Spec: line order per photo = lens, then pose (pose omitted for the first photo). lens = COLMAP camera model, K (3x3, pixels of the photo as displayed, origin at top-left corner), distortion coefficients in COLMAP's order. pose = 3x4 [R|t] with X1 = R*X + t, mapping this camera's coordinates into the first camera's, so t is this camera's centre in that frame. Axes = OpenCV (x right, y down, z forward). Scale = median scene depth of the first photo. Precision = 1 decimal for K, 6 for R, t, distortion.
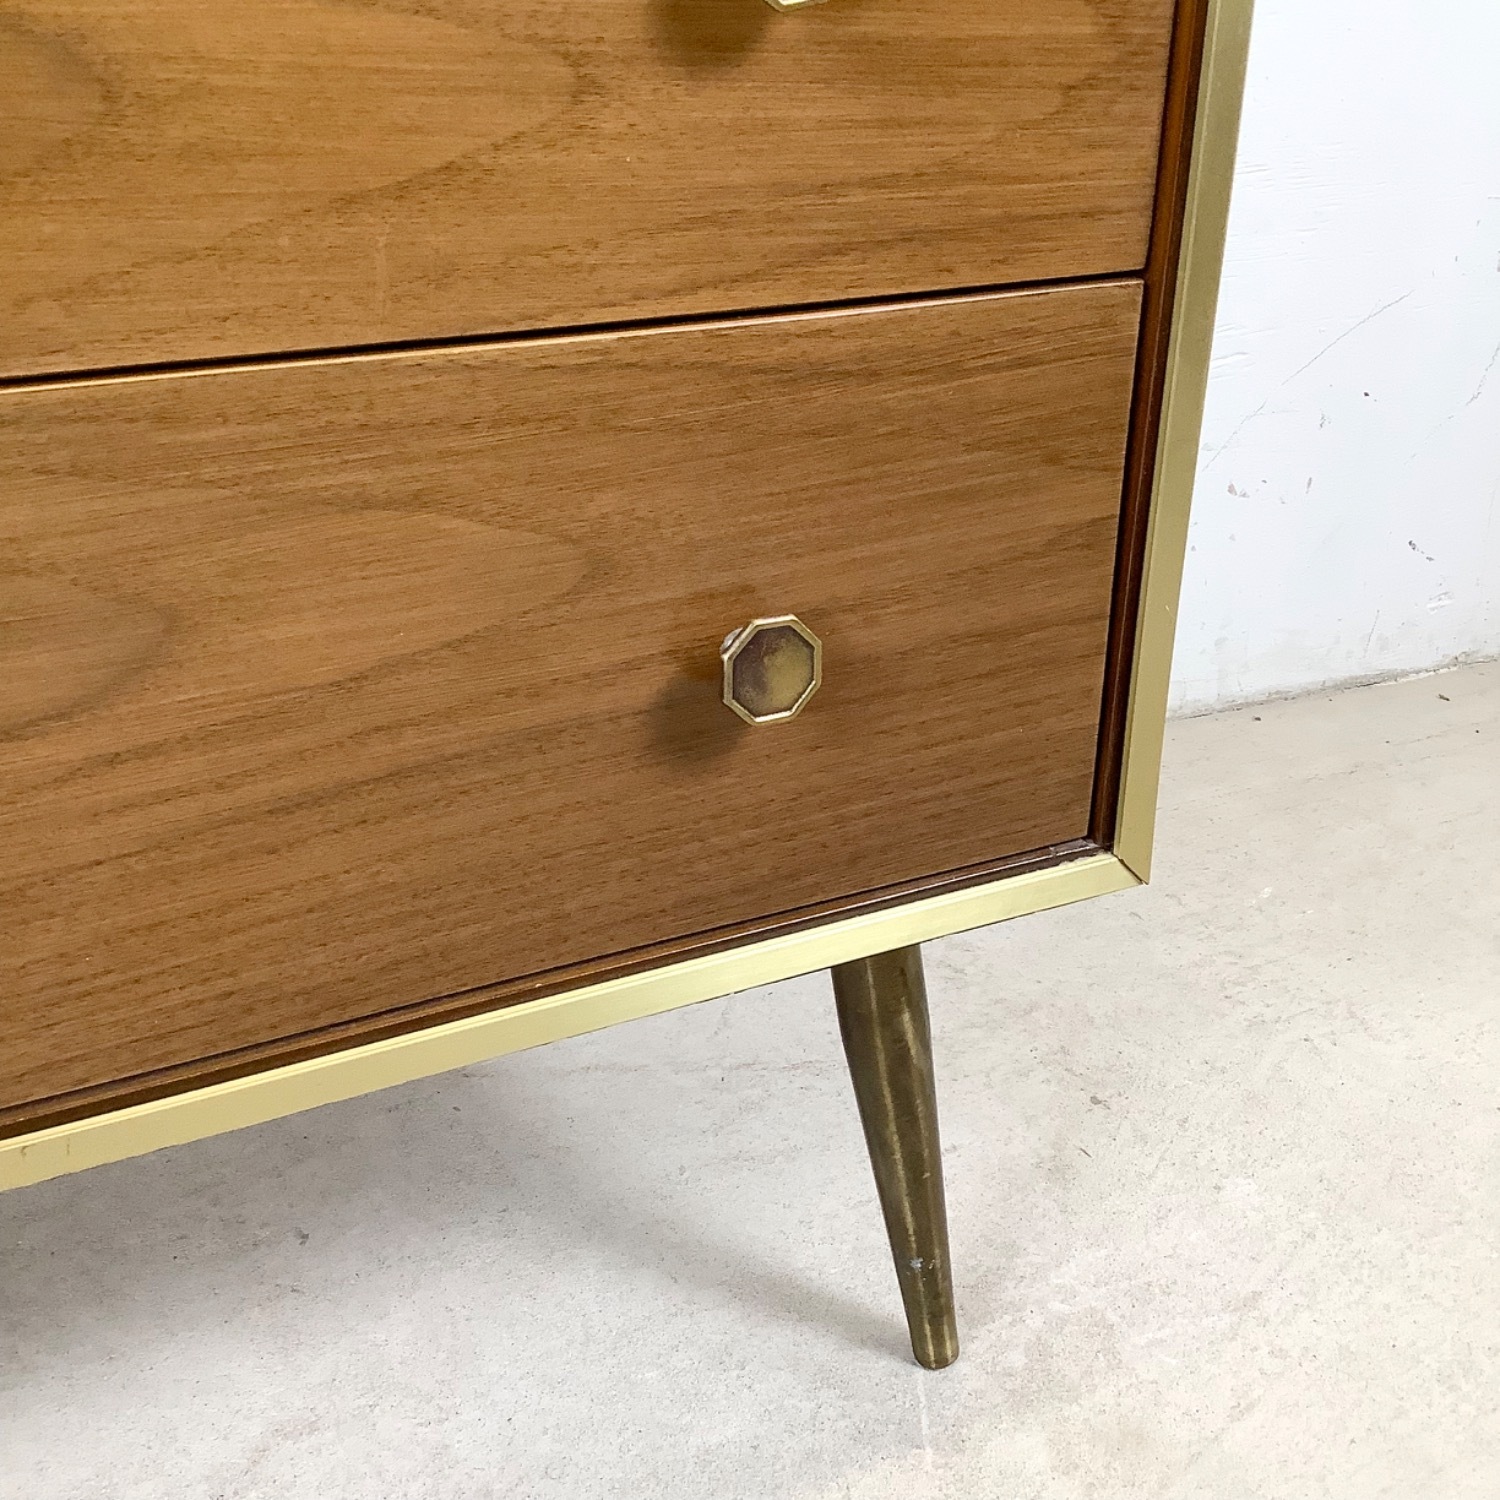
lens RADIAL K [[1815.0, 0, 751.3], [0, 1815.0, 737.6], [0, 0, 1]] dist [0.055228, 0.000000]
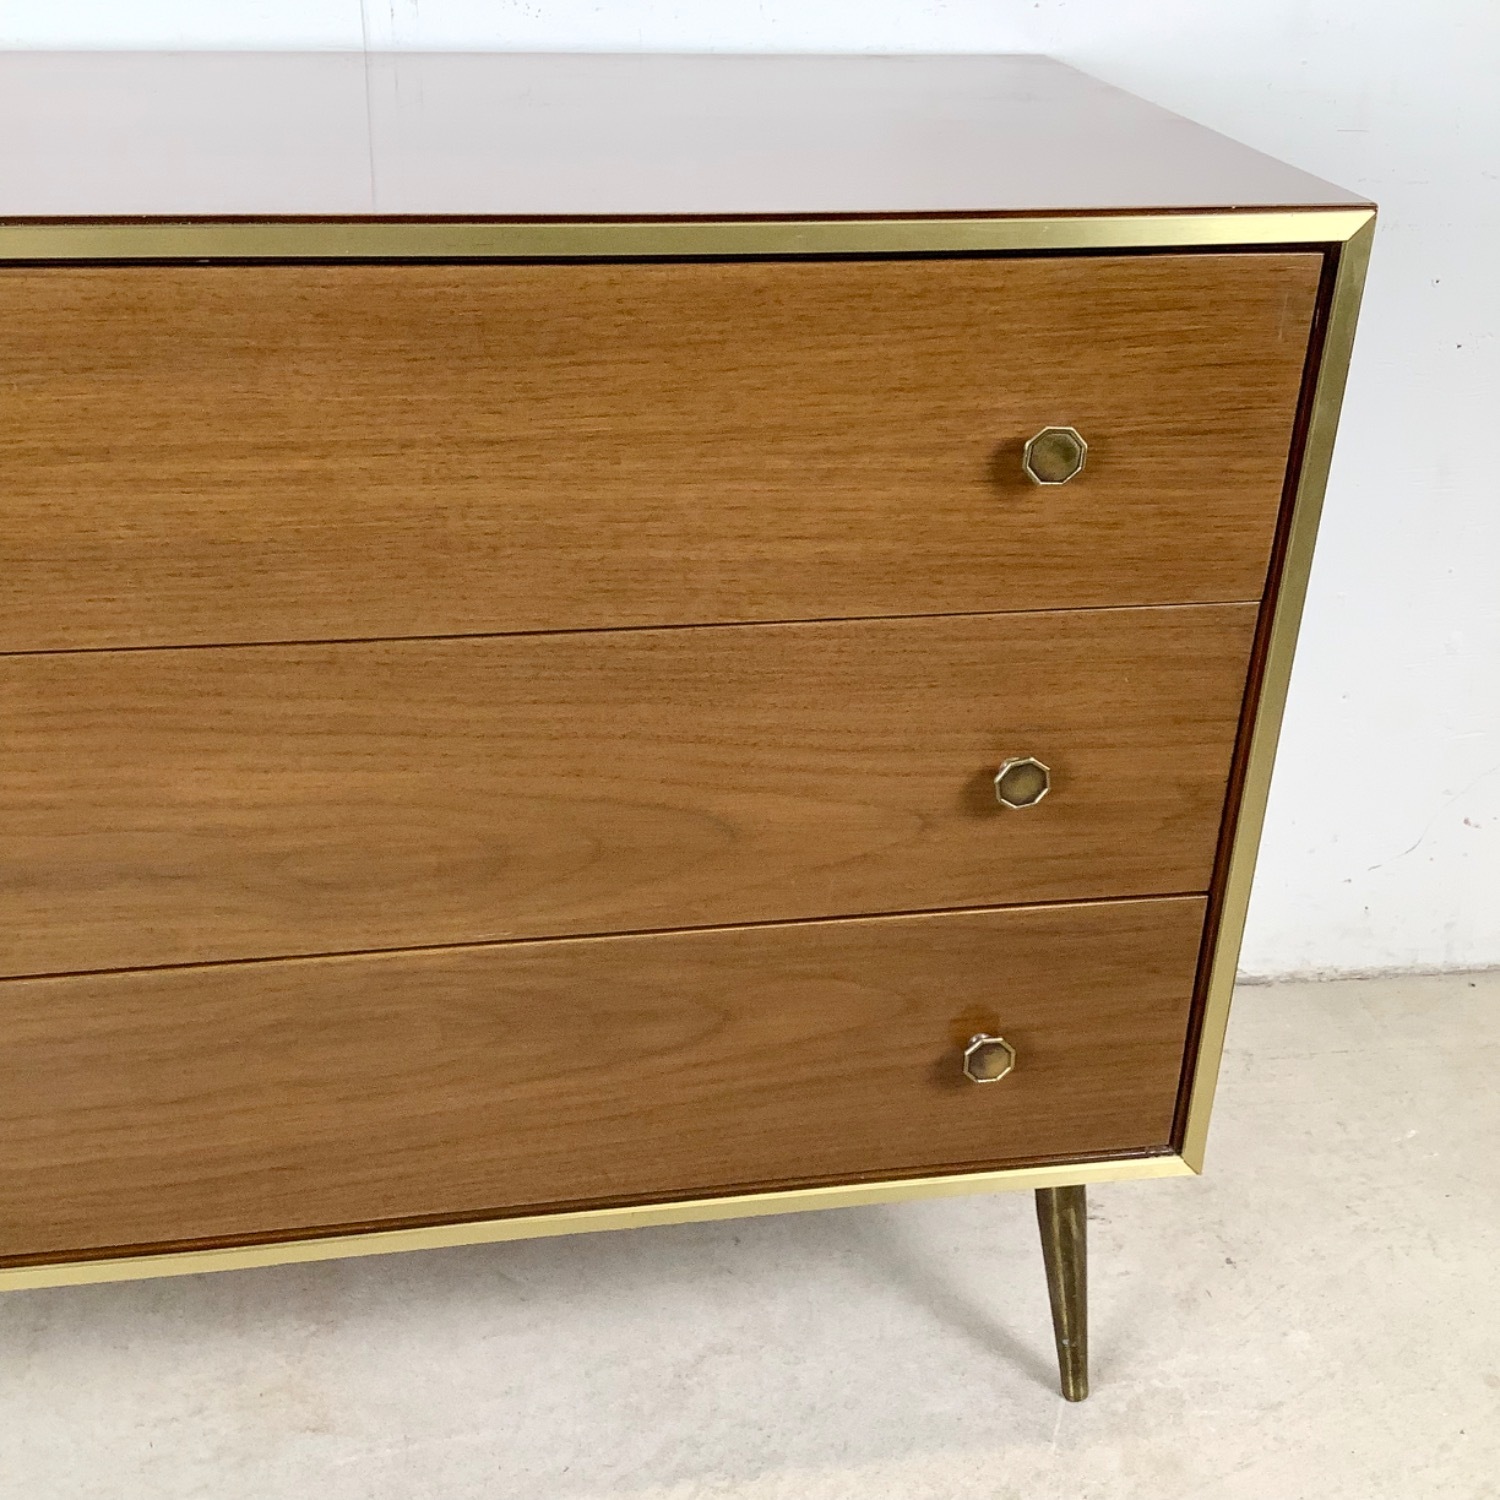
lens RADIAL K [[1815.0, 0, 745.7], [0, 1815.0, 750.0], [0, 0, 1]] dist [0.055228, 0.000000]
pose [[0.956242, 0.146667, -0.253158, 0.208441], [-0.138046, 0.989081, 0.051589, -0.432823], [0.257961, -0.014384, 0.966048, -1.039246]]
